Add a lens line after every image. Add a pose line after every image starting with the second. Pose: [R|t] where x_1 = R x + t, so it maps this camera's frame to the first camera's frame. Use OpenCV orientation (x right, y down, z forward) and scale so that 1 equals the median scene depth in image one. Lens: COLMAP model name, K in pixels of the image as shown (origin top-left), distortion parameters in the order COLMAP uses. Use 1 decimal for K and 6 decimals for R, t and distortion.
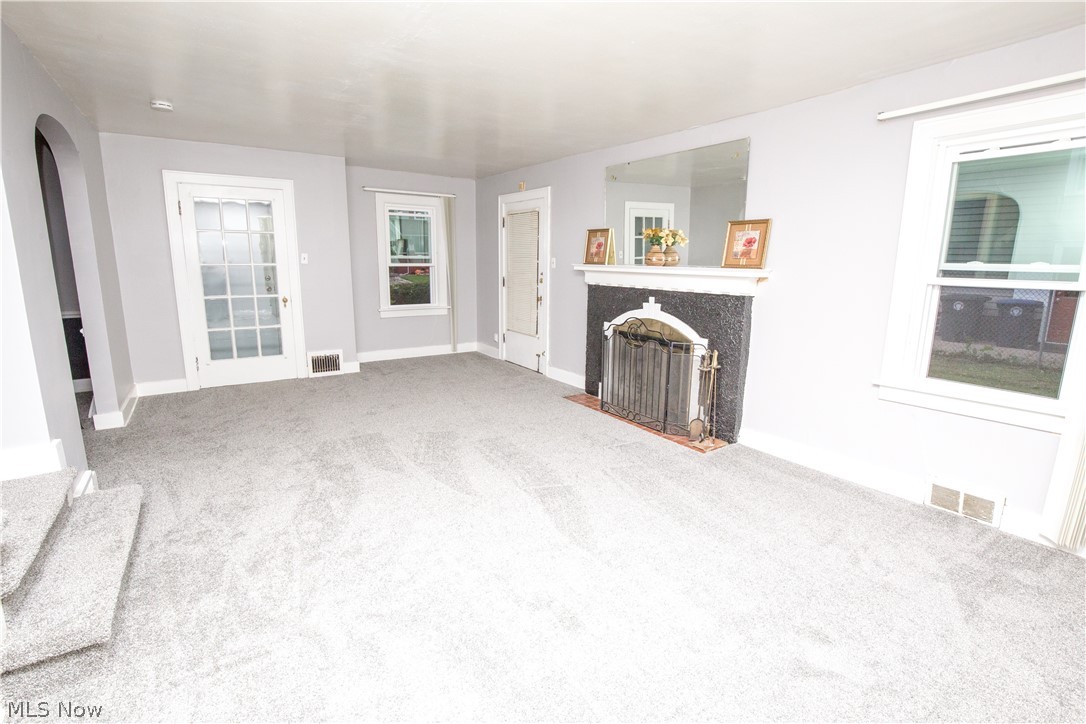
lens RADIAL K [[513.3, 0, 543.0], [0, 513.3, 362.0], [0, 0, 1]] dist [-0.120938, 0.000286]
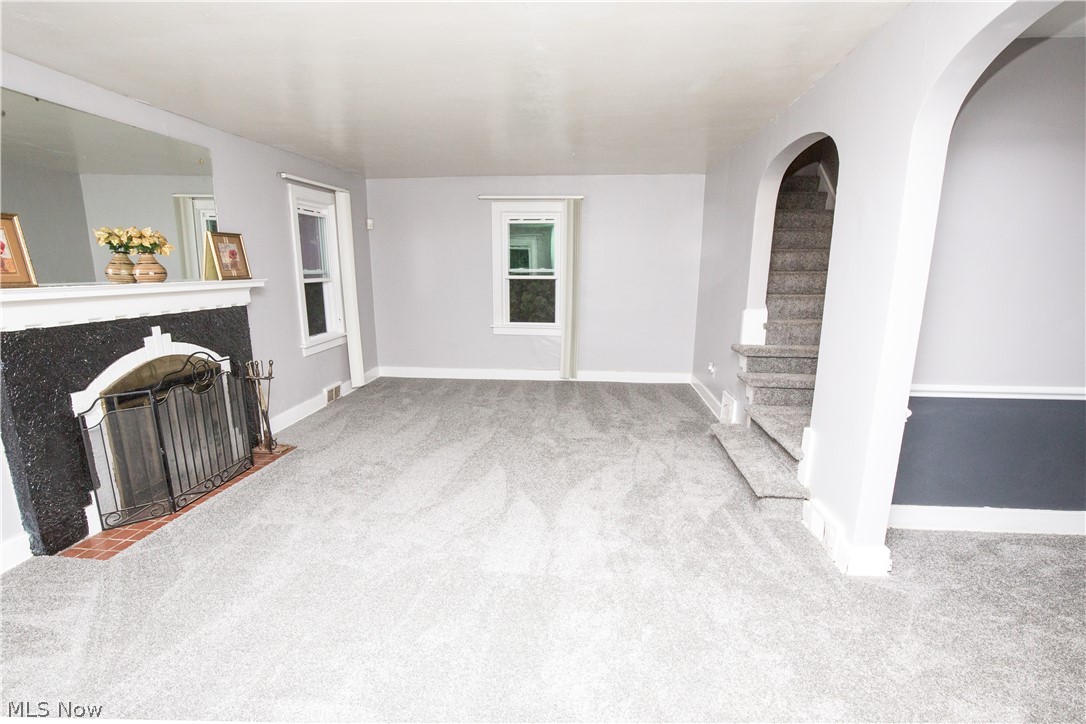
lens RADIAL K [[465.2, 0, 543.0], [0, 465.2, 362.0], [0, 0, 1]] dist [-0.058313, -0.000122]
pose [[-0.769742, -0.129180, 0.625148, -0.639478], [0.115151, 0.935147, 0.335022, -0.244435], [-0.627883, 0.329867, -0.704947, 1.203213]]
